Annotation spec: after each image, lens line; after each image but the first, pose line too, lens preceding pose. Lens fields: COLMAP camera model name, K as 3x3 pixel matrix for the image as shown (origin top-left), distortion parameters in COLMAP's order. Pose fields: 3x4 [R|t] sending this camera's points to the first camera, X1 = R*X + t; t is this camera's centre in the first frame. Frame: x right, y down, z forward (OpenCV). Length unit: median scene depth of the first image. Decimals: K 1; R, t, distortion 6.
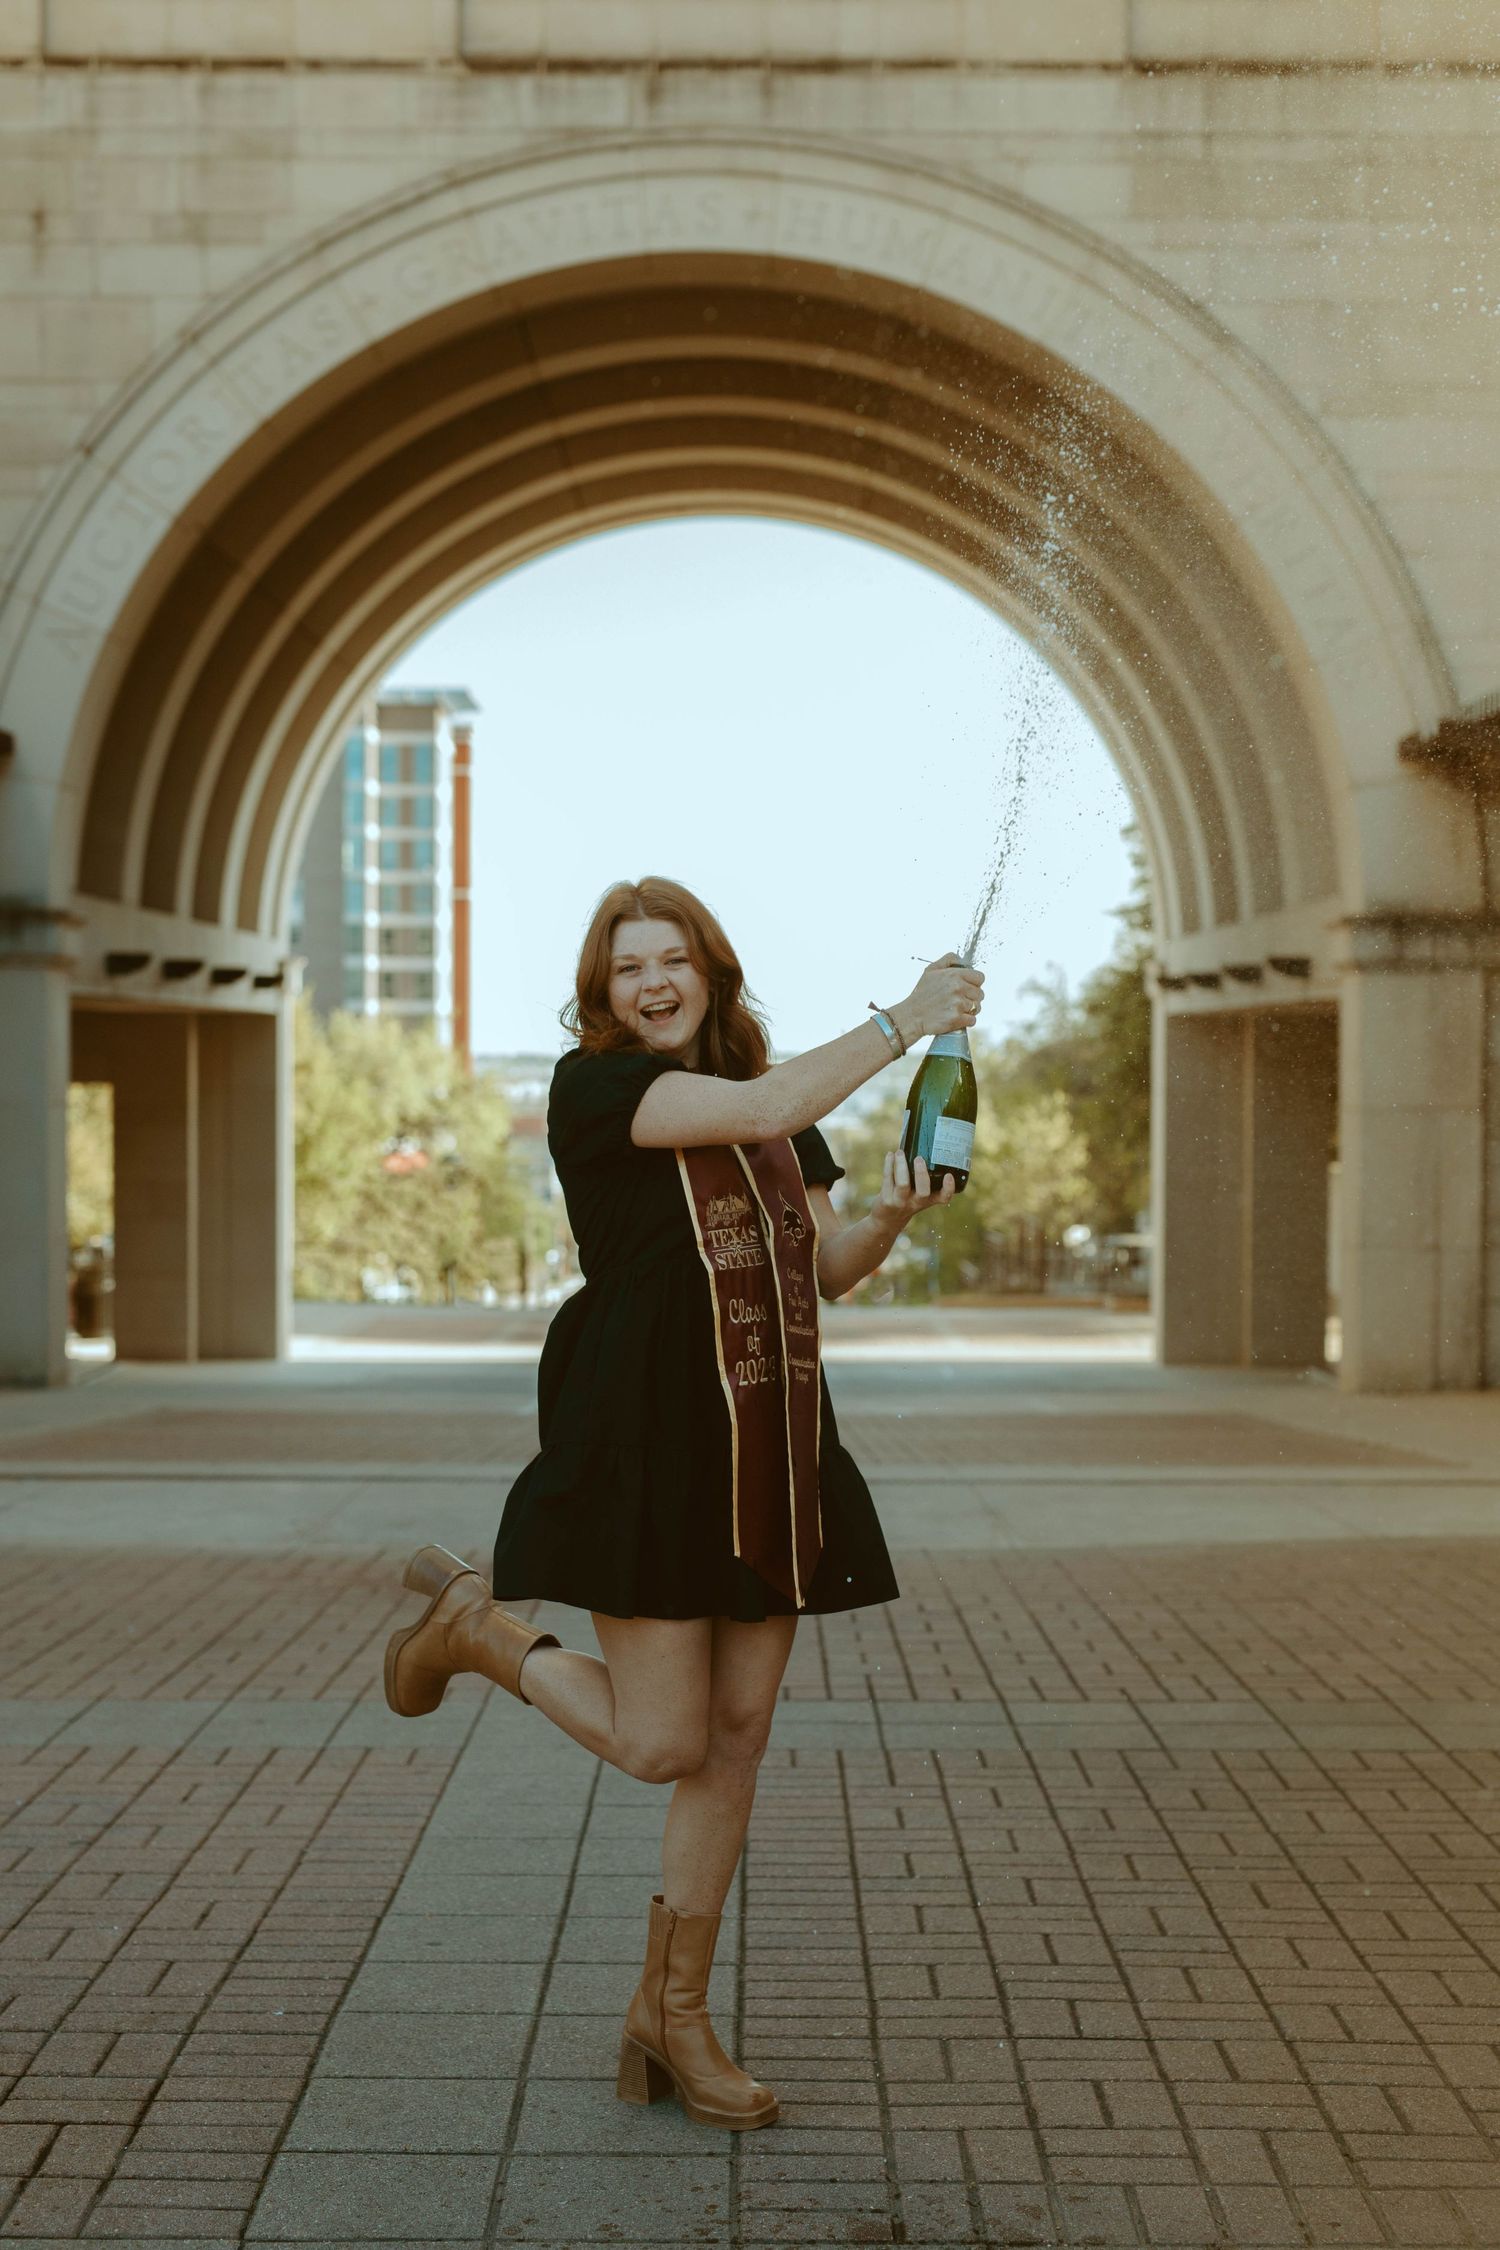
lens RADIAL K [[3352.5, 0, 750.0], [0, 3352.5, 1125.0], [0, 0, 1]] dist [-0.002588, -0.018427]
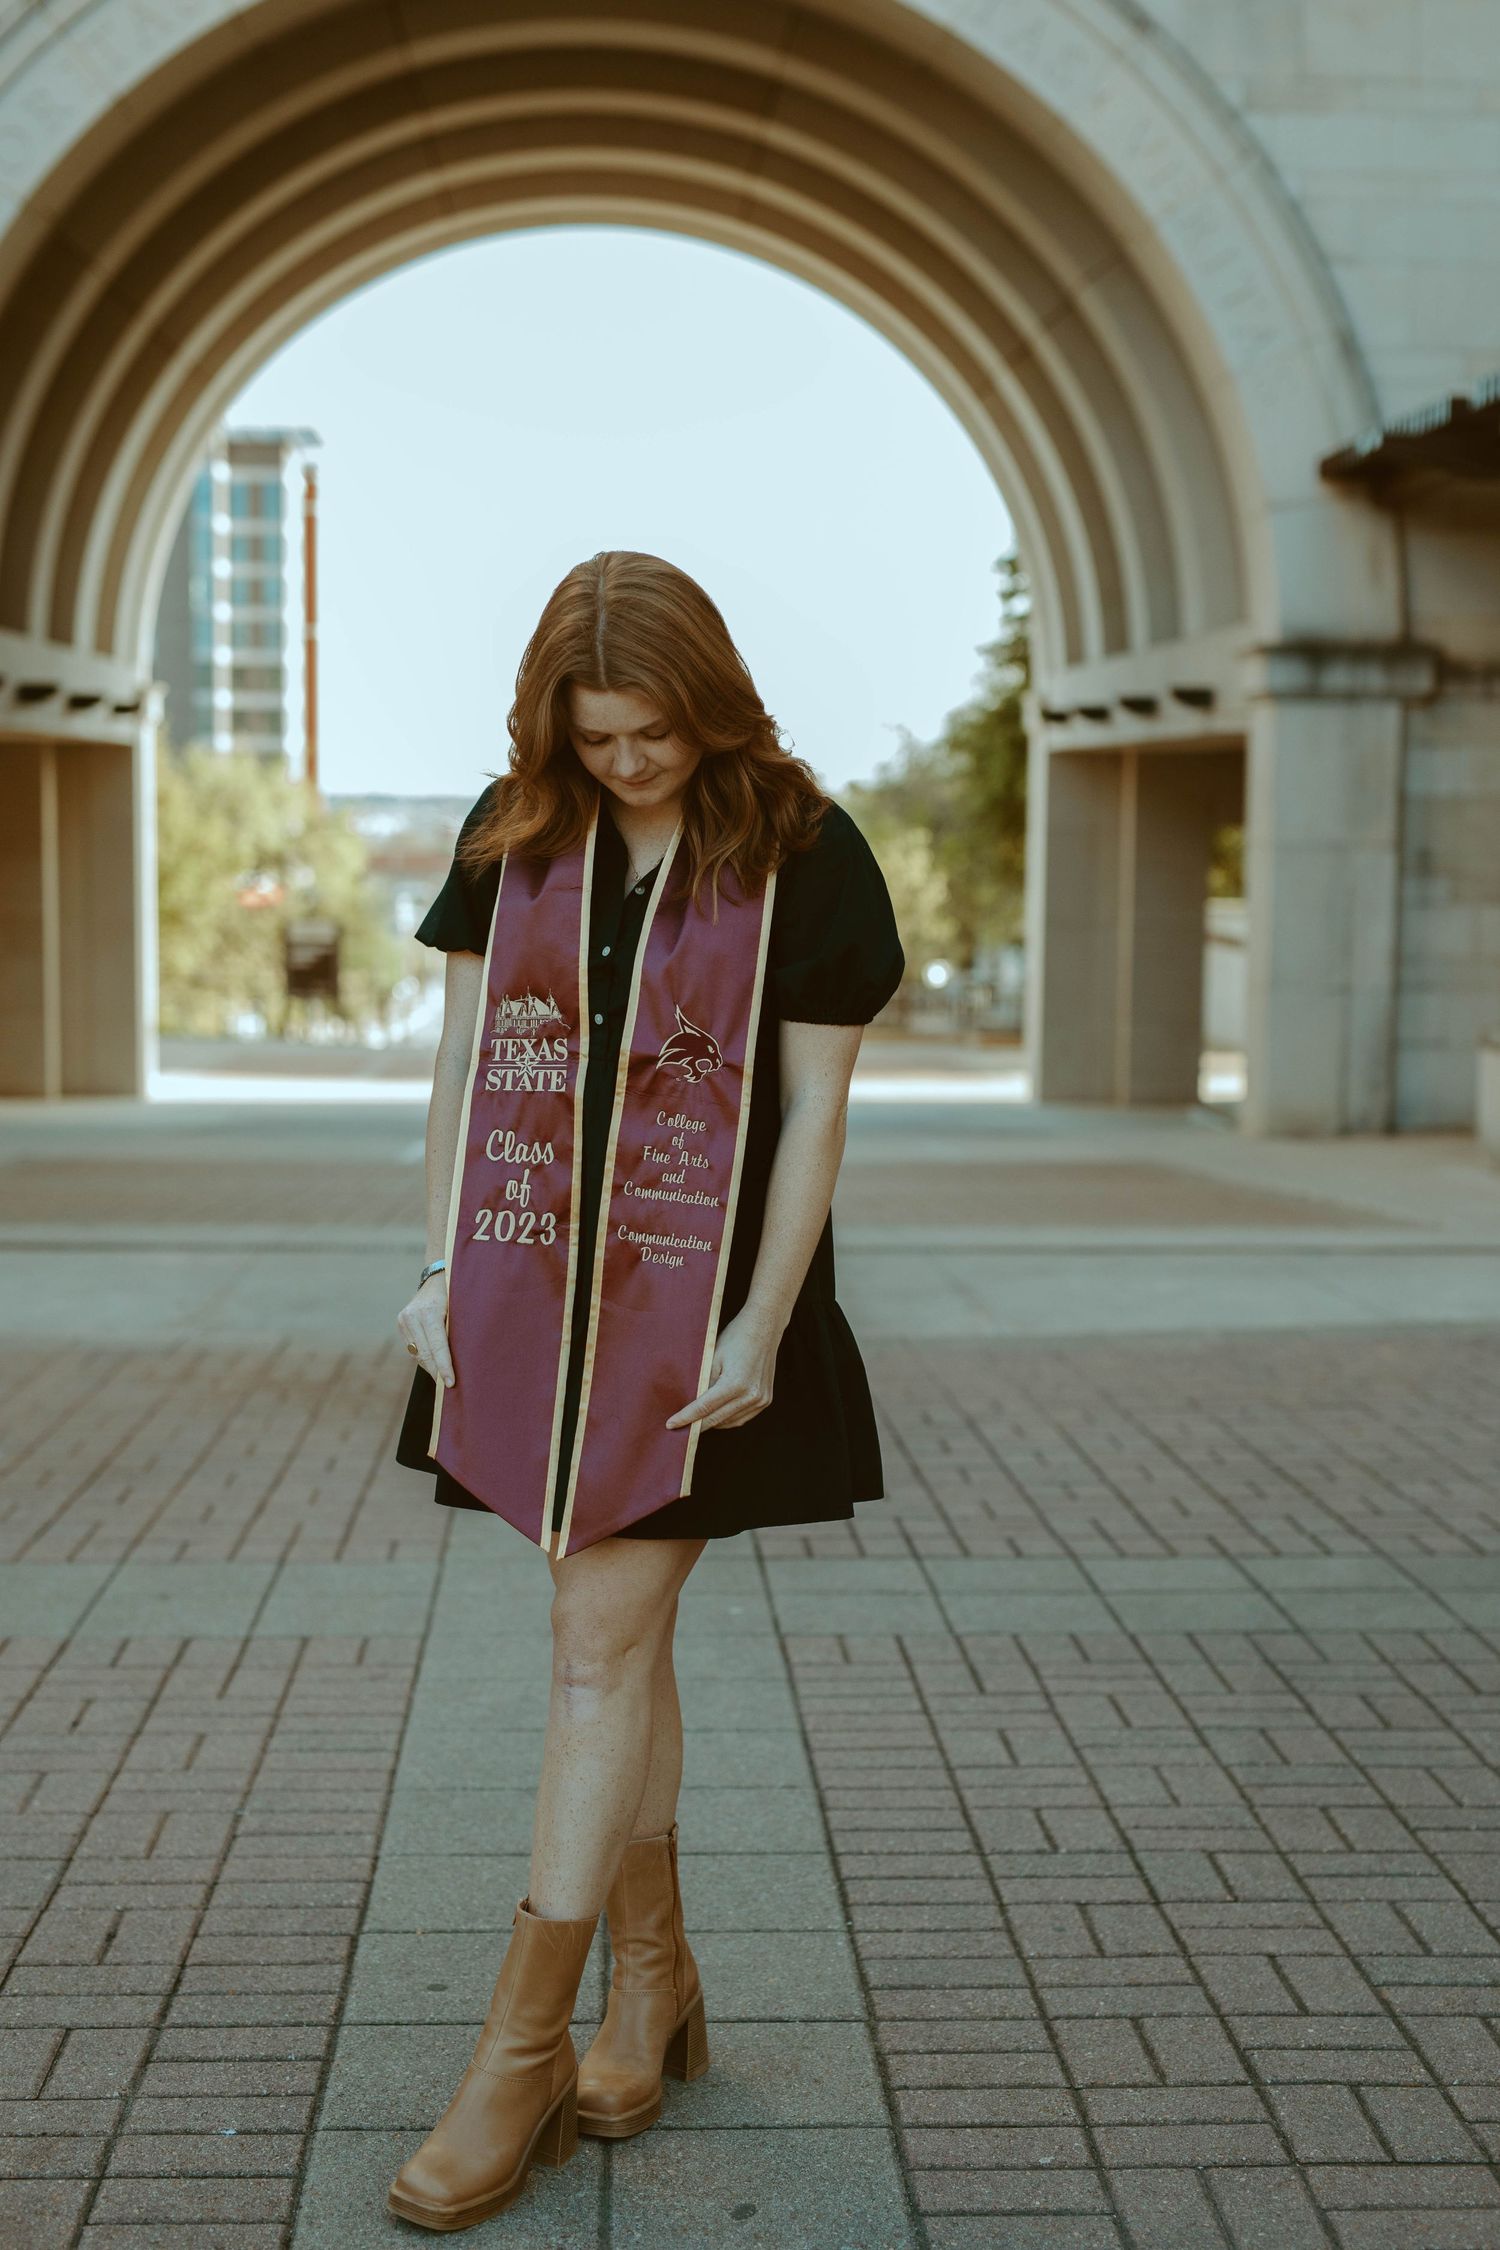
lens RADIAL K [[3167.0, 0, 750.0], [0, 3167.0, 1125.0], [0, 0, 1]] dist [0.009100, -0.017710]
pose [[0.998544, -0.000223, 0.053949, -0.037948], [-0.004229, 0.996591, 0.082390, 0.002280], [-0.053784, -0.082498, 0.995139, 0.199847]]
